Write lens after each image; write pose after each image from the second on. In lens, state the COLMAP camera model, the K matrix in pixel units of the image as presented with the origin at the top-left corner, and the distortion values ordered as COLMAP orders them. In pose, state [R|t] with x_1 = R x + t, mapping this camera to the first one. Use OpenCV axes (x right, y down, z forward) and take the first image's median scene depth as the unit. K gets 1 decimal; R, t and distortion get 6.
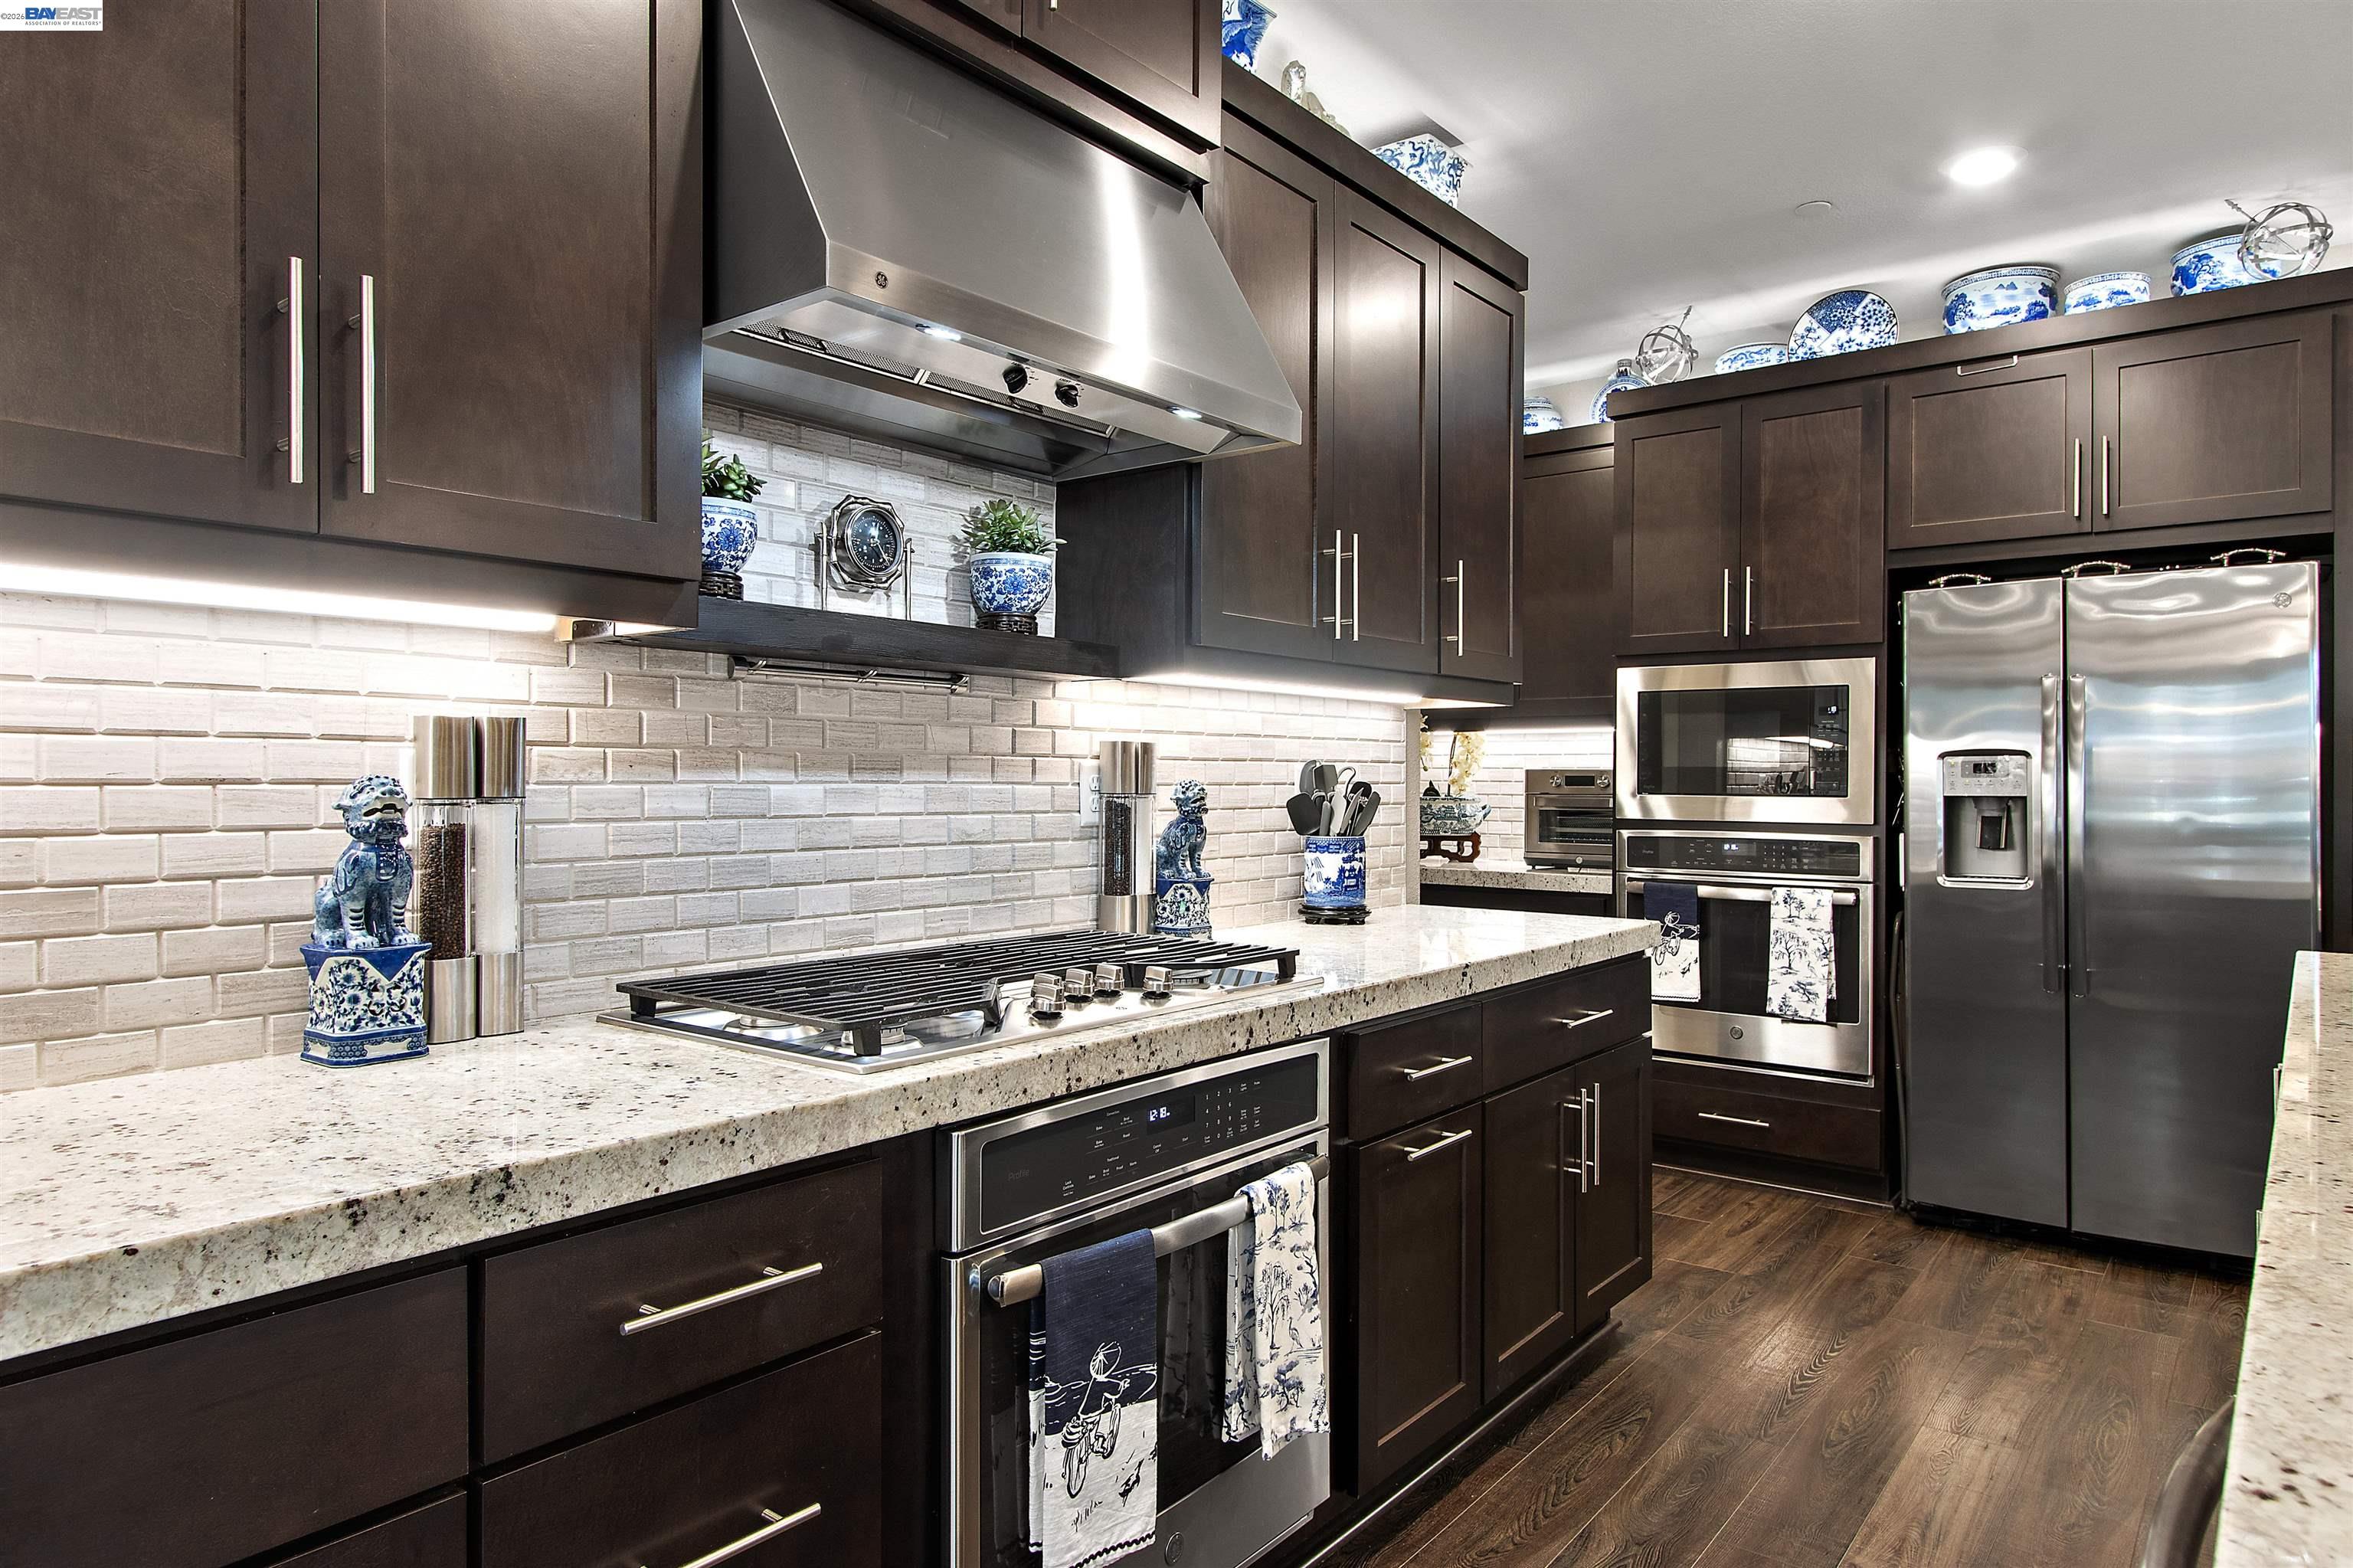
lens RADIAL K [[1410.9, 0, 1182.2], [0, 1410.9, 787.2], [0, 0, 1]] dist [0.011718, -0.000946]
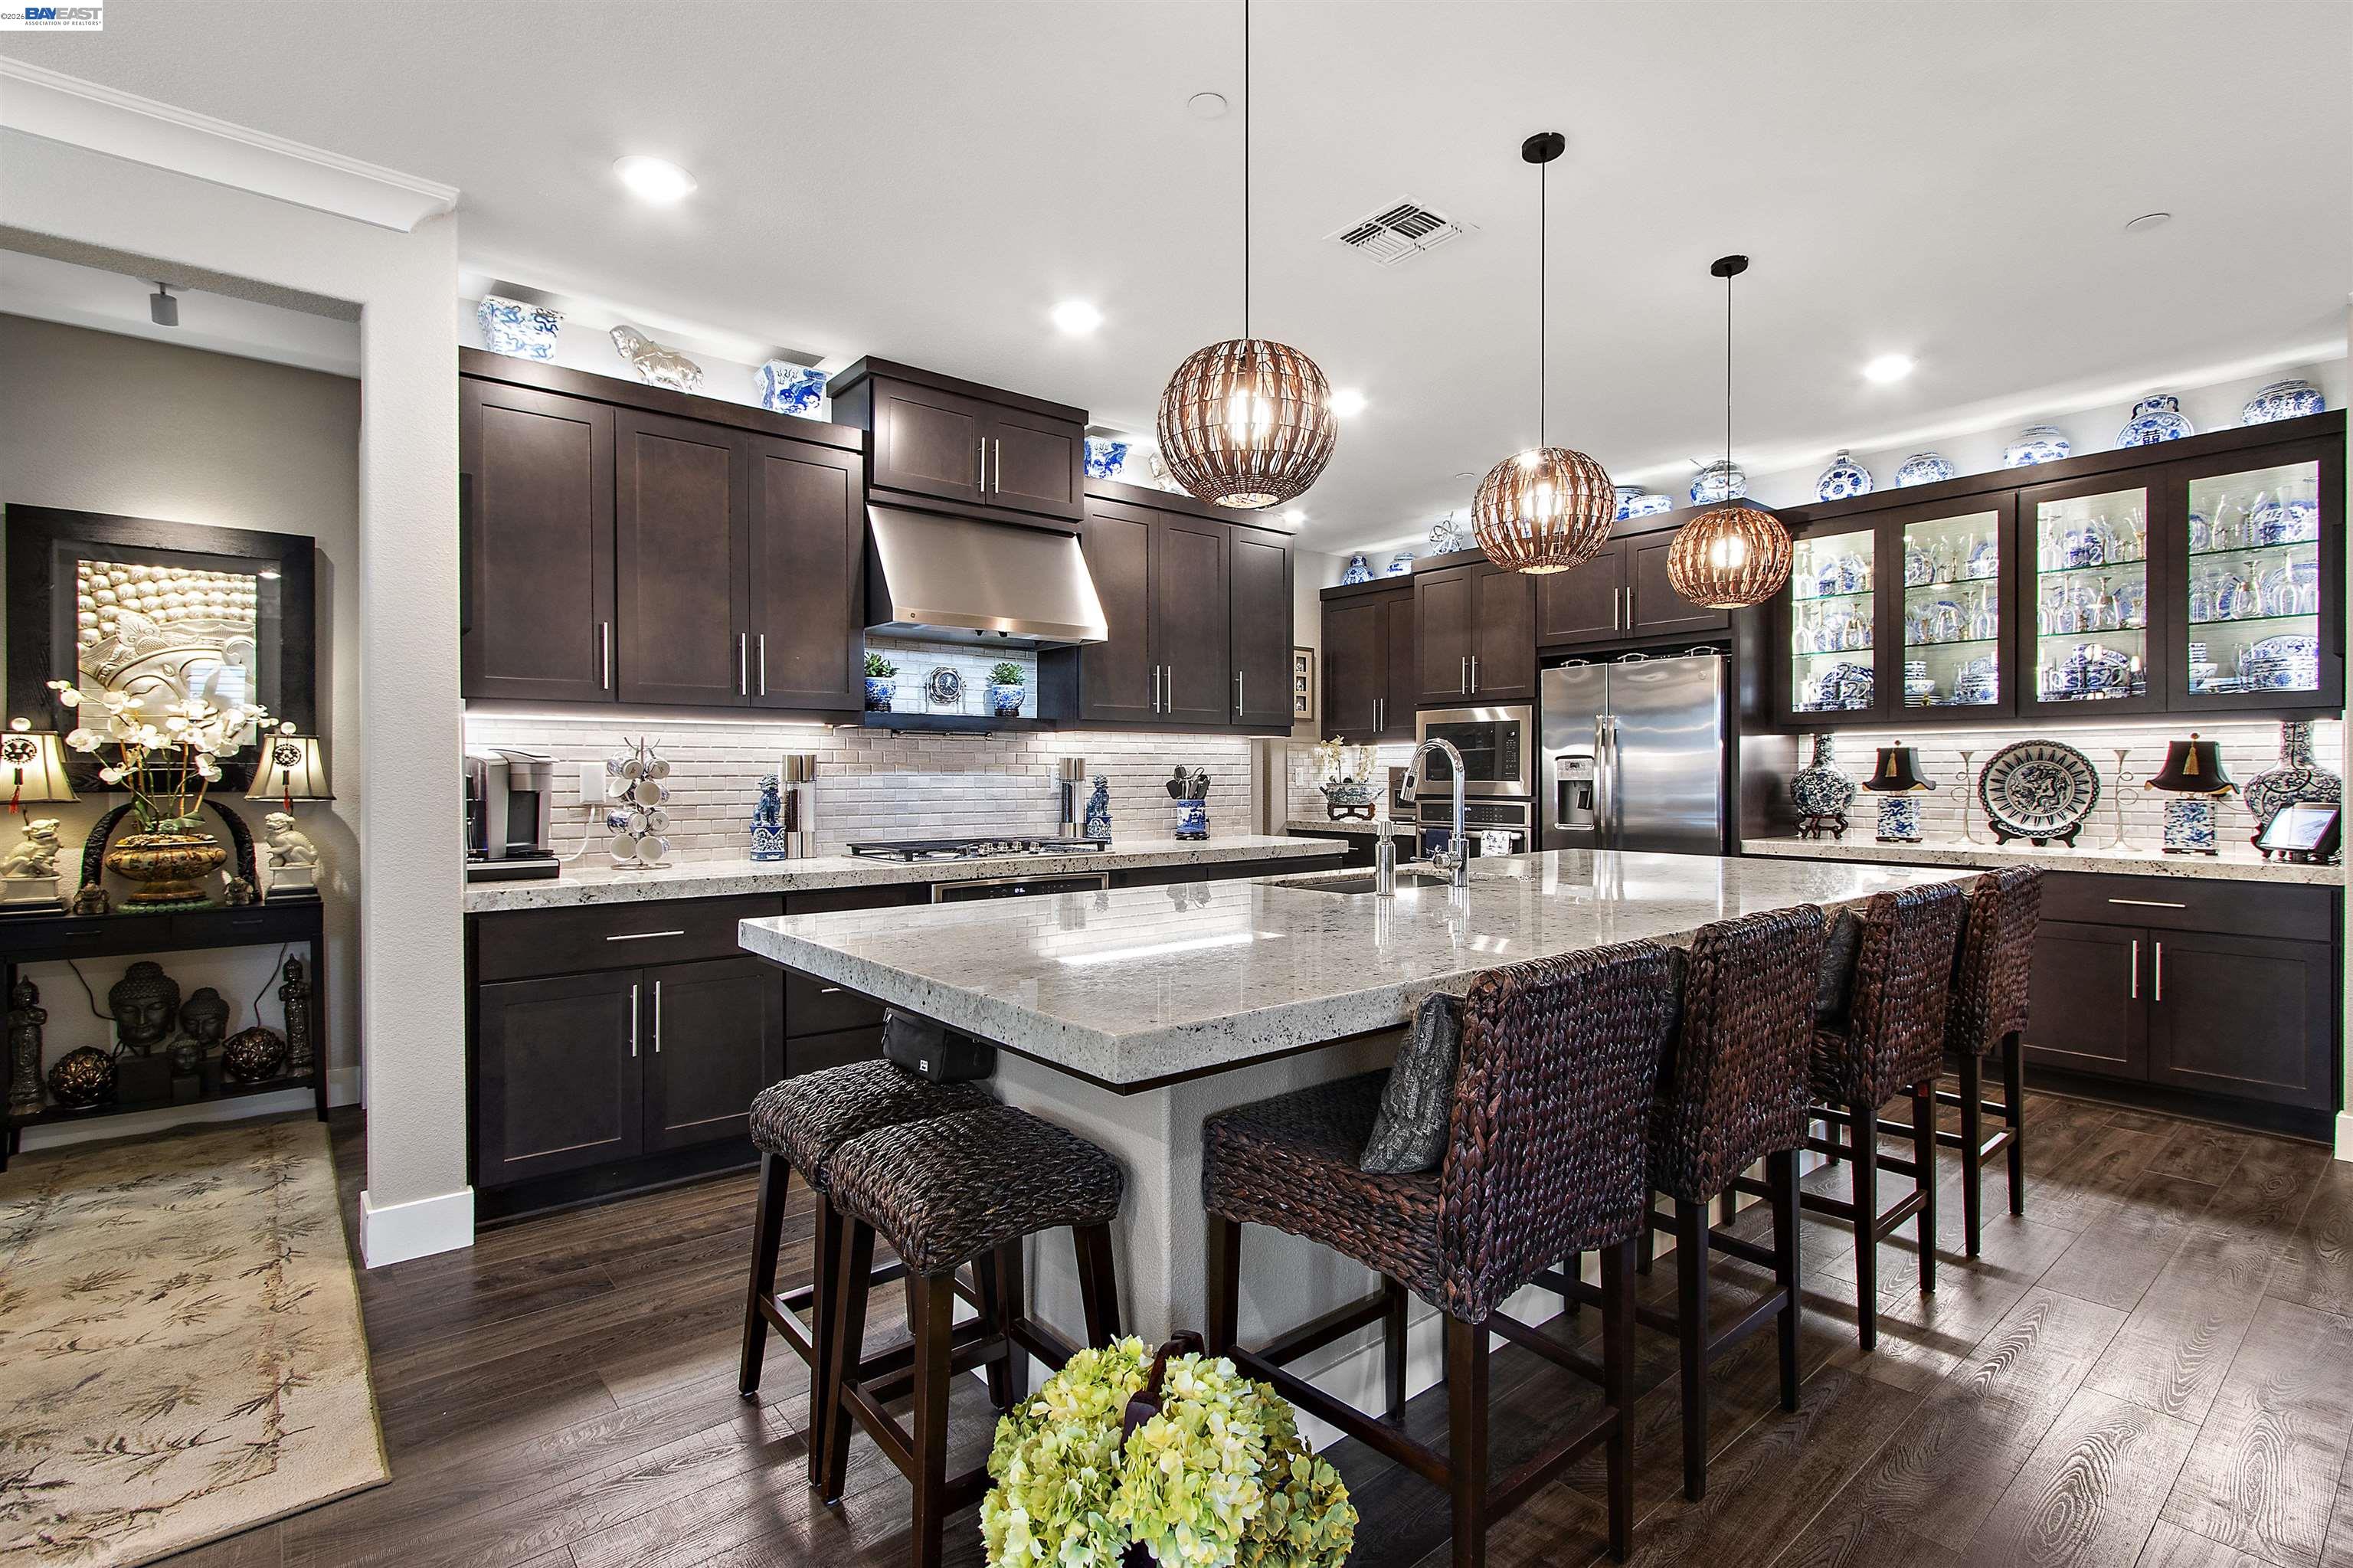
lens RADIAL K [[1086.6, 0, 1178.9], [0, 1086.6, 763.3], [0, 0, 1]] dist [0.000146, -0.000897]
pose [[0.978528, -0.008198, -0.205950, 0.549690], [0.004900, 0.999852, -0.016517, 0.008411], [0.206055, 0.015153, 0.978423, -0.795106]]
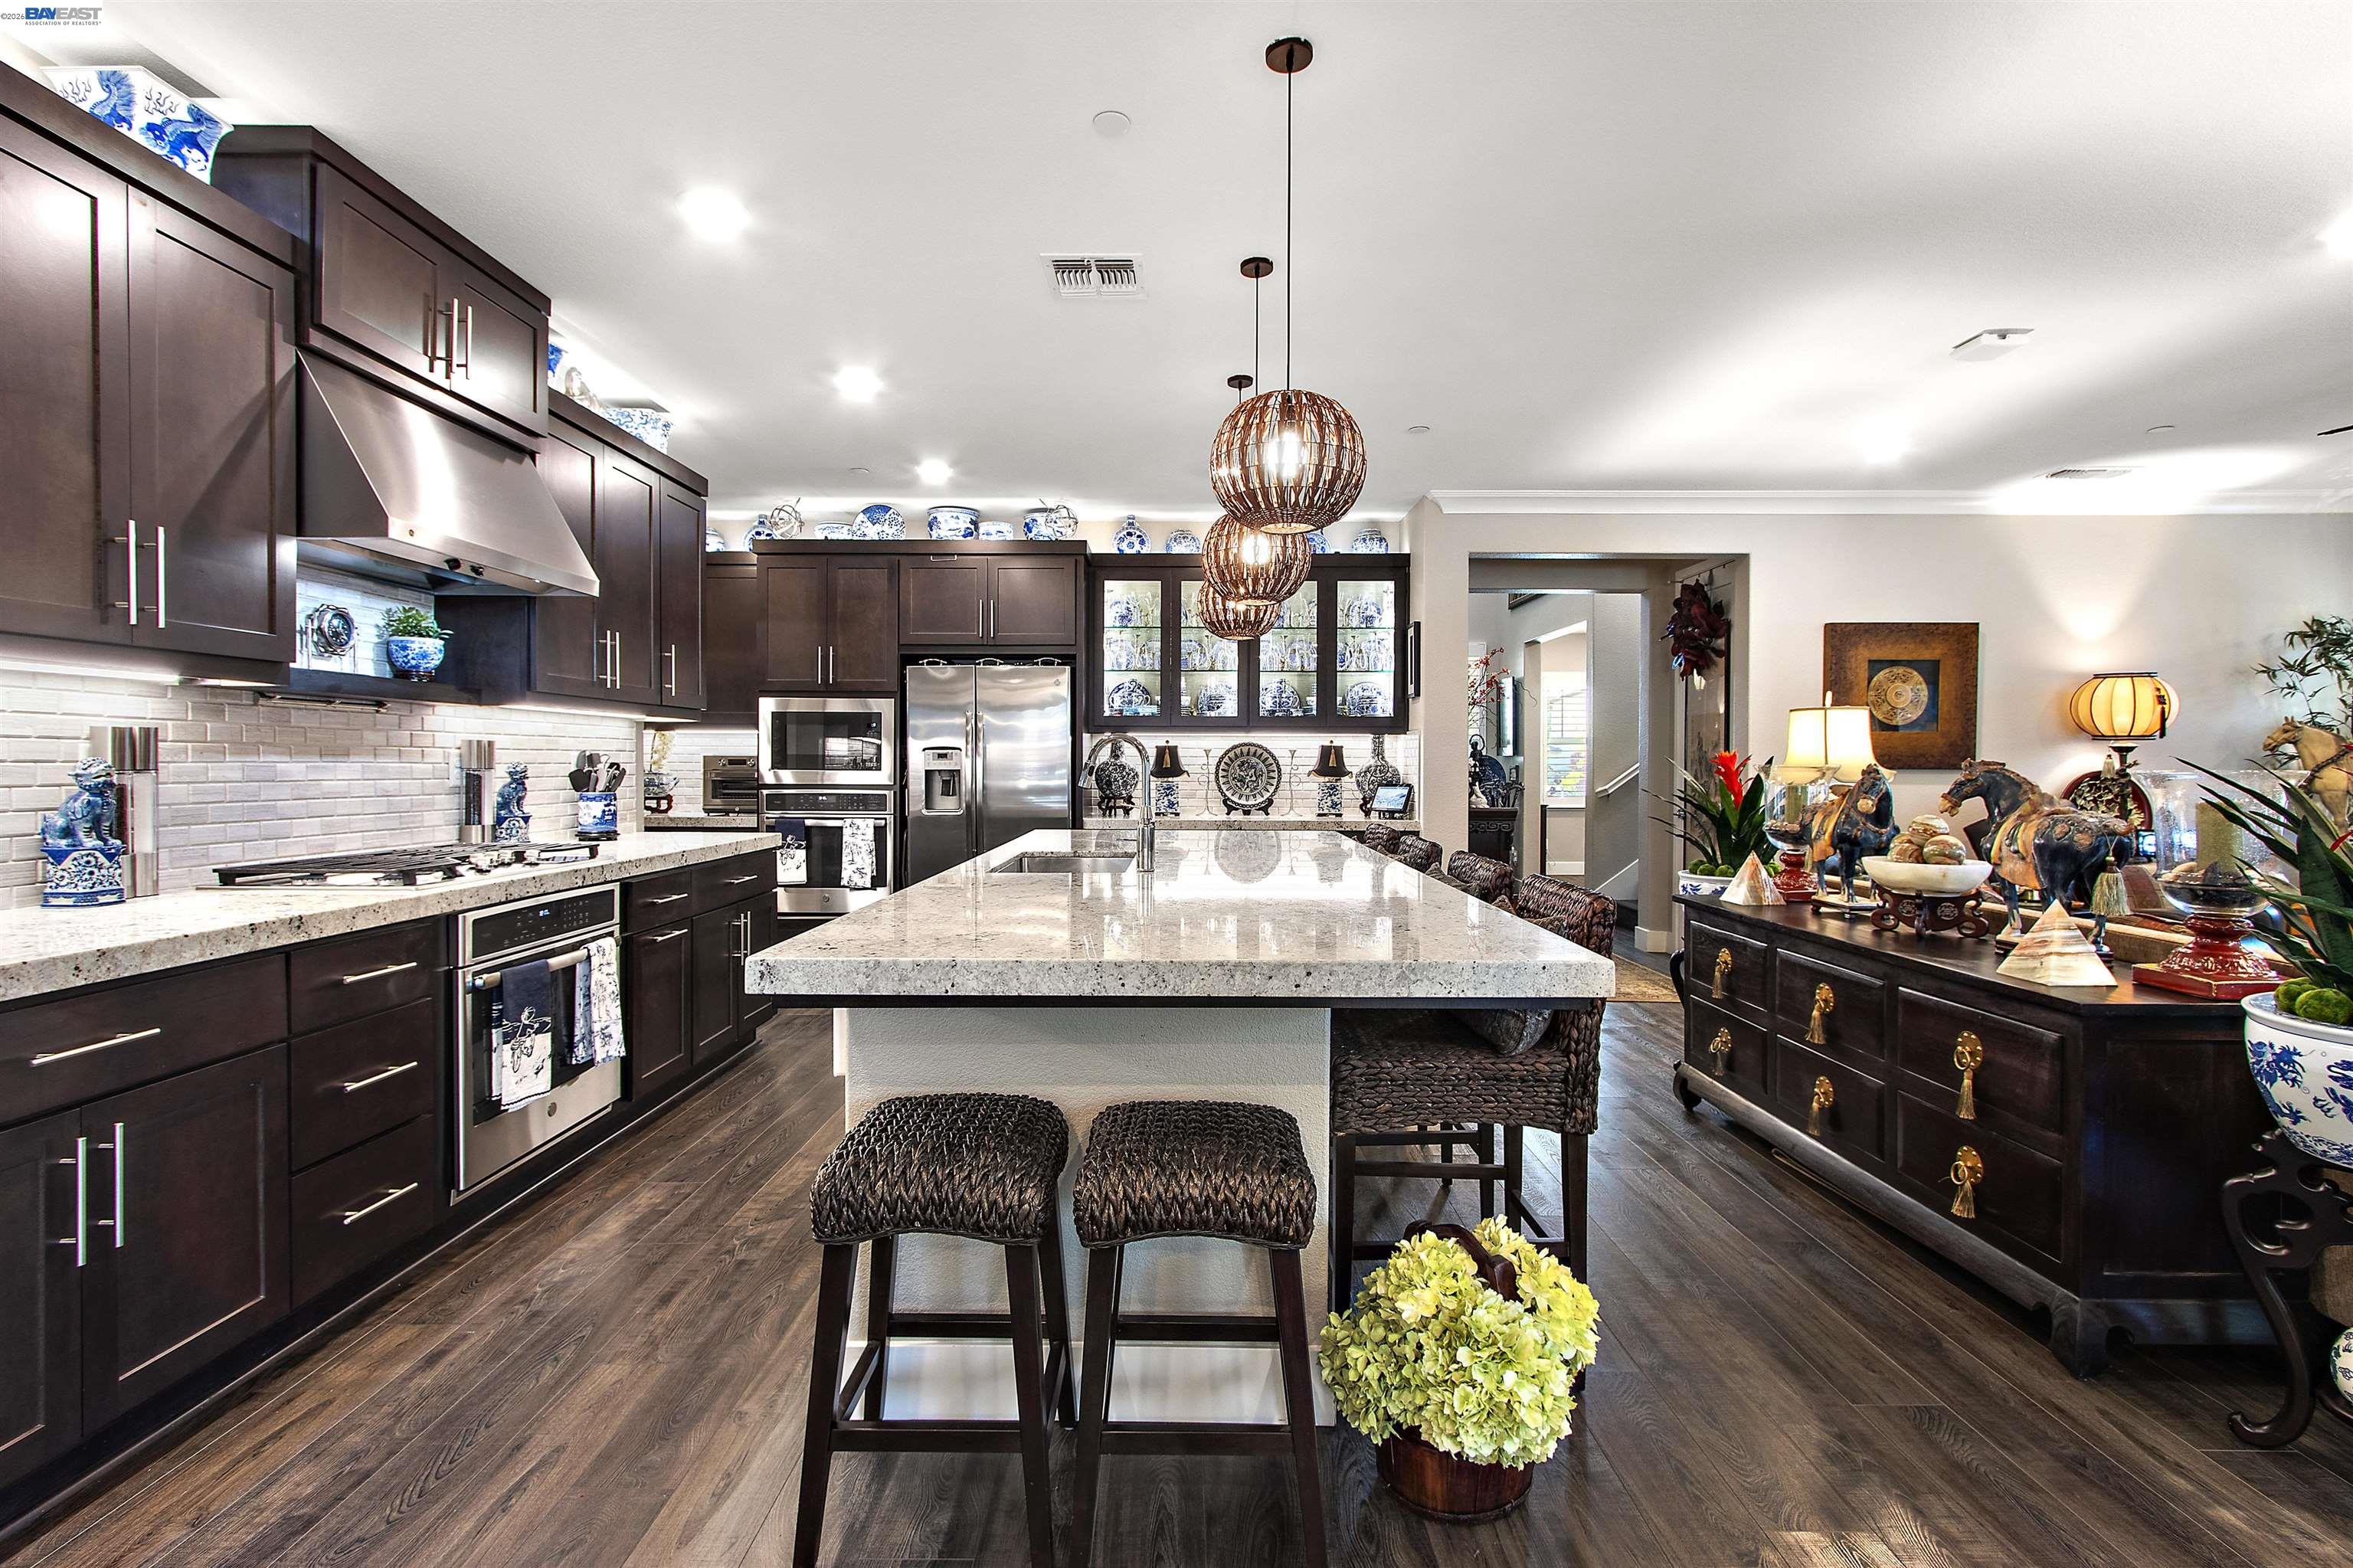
lens RADIAL K [[1071.6, 0, 1168.8], [0, 1071.6, 768.7], [0, 0, 1]] dist [0.002198, -0.000204]
pose [[0.789171, -0.003331, 0.614164, -0.198618], [0.002610, 0.999994, 0.002070, 0.004341], [-0.614168, -0.000031, 0.789175, -0.664050]]
